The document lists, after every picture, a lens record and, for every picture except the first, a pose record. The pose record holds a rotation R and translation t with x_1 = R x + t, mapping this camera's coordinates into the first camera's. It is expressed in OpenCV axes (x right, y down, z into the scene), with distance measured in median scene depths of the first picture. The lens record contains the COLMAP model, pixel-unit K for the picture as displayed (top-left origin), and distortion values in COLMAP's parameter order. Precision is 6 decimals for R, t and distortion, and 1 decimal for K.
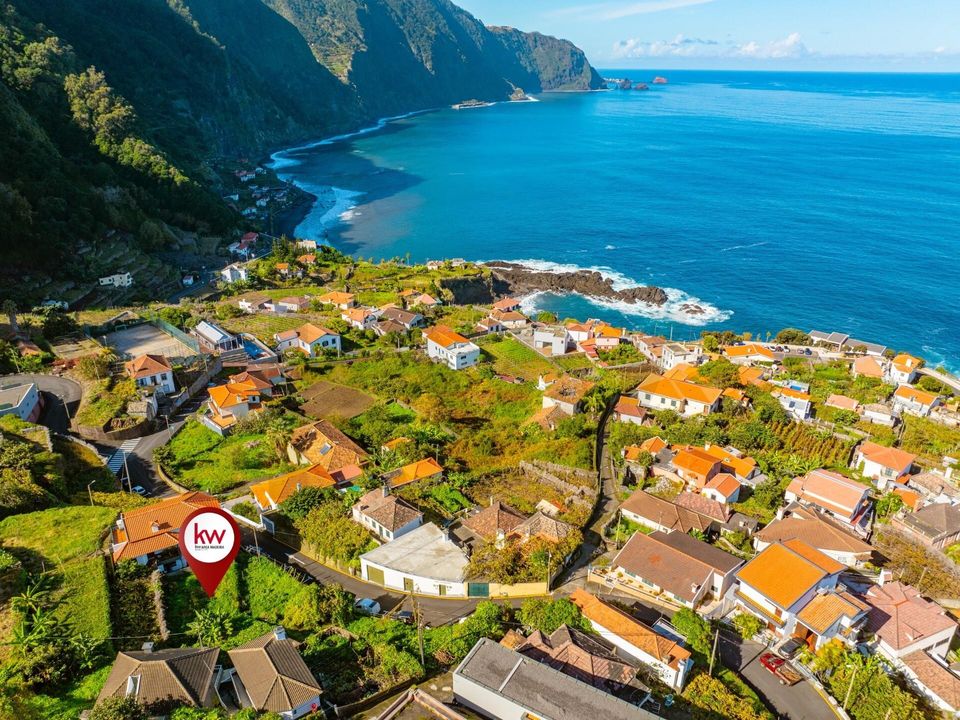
lens RADIAL K [[719.0, 0, 503.6], [0, 719.0, 358.4], [0, 0, 1]] dist [-0.022329, -0.012384]
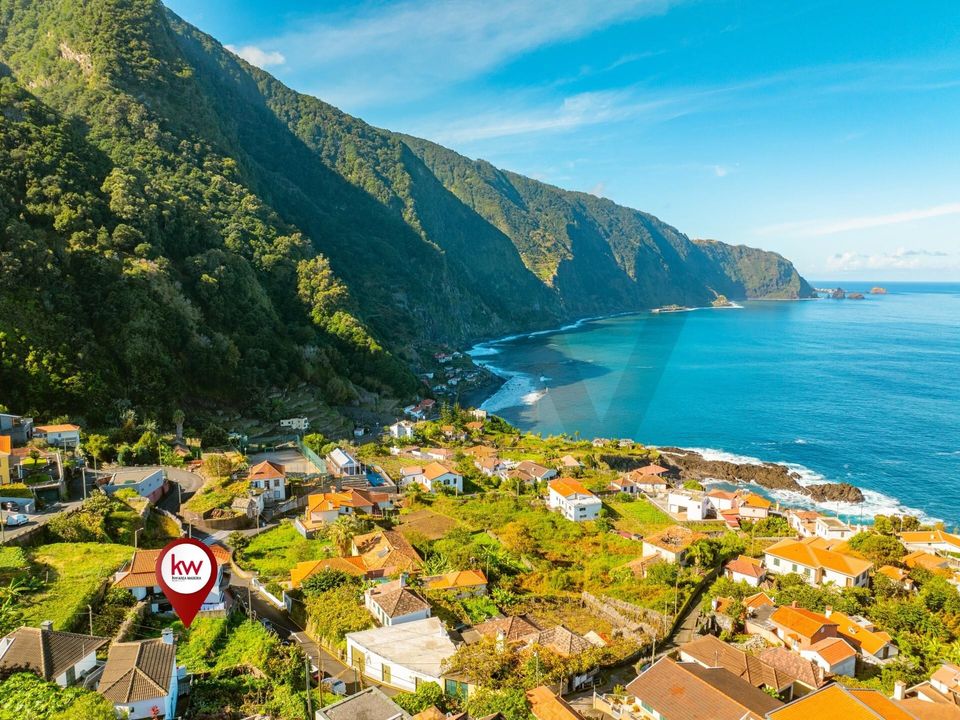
lens RADIAL K [[719.0, 0, 503.6], [0, 719.0, 358.4], [0, 0, 1]] dist [-0.022329, -0.012384]
pose [[0.952543, 0.026780, -0.303225, 0.082981], [-0.115404, 0.953532, -0.278313, 0.055688], [0.281682, 0.300099, 0.911370, 0.040200]]
